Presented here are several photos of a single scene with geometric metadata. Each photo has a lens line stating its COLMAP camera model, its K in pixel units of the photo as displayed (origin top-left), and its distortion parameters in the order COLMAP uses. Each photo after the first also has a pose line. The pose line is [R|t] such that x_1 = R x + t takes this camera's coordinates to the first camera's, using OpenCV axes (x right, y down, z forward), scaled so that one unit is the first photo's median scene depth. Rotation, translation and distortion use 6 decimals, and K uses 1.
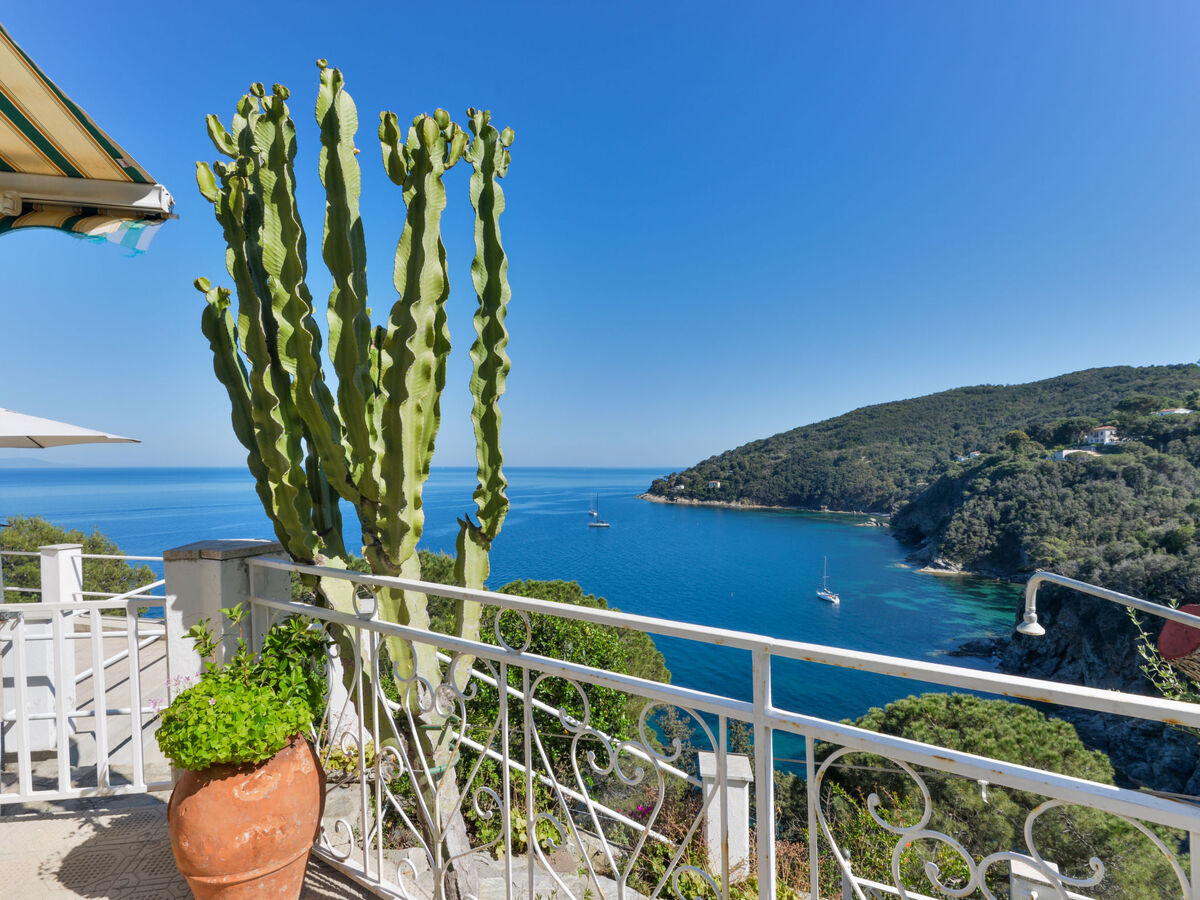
lens RADIAL K [[541.8, 0, 593.4], [0, 541.8, 450.6], [0, 0, 1]] dist [0.016327, -0.009547]
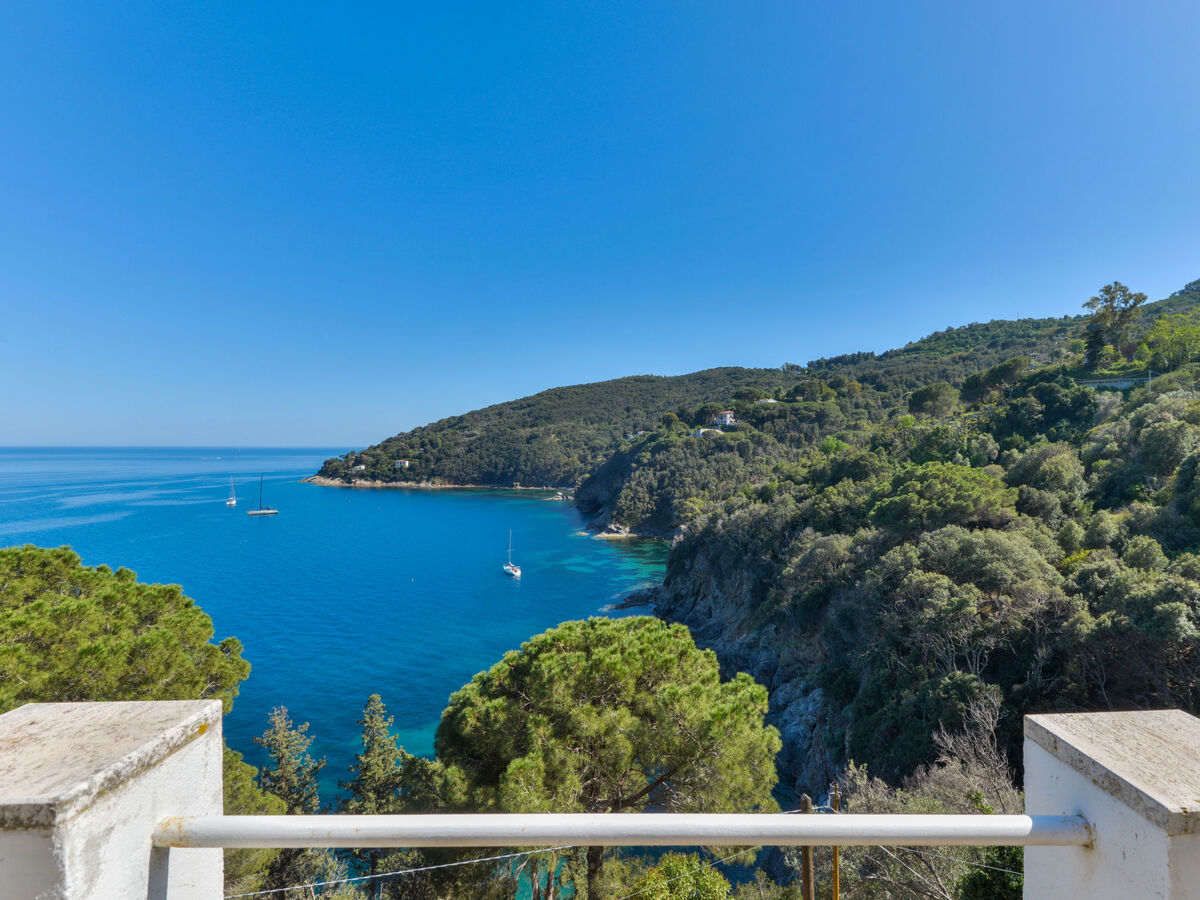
lens RADIAL K [[541.8, 0, 607.3], [0, 541.8, 459.5], [0, 0, 1]] dist [0.016327, -0.009547]
pose [[0.864168, -0.001703, 0.503201, 0.079676], [-0.001481, 0.999981, 0.005927, 0.060722], [-0.503202, -0.005867, 0.864149, 0.068334]]
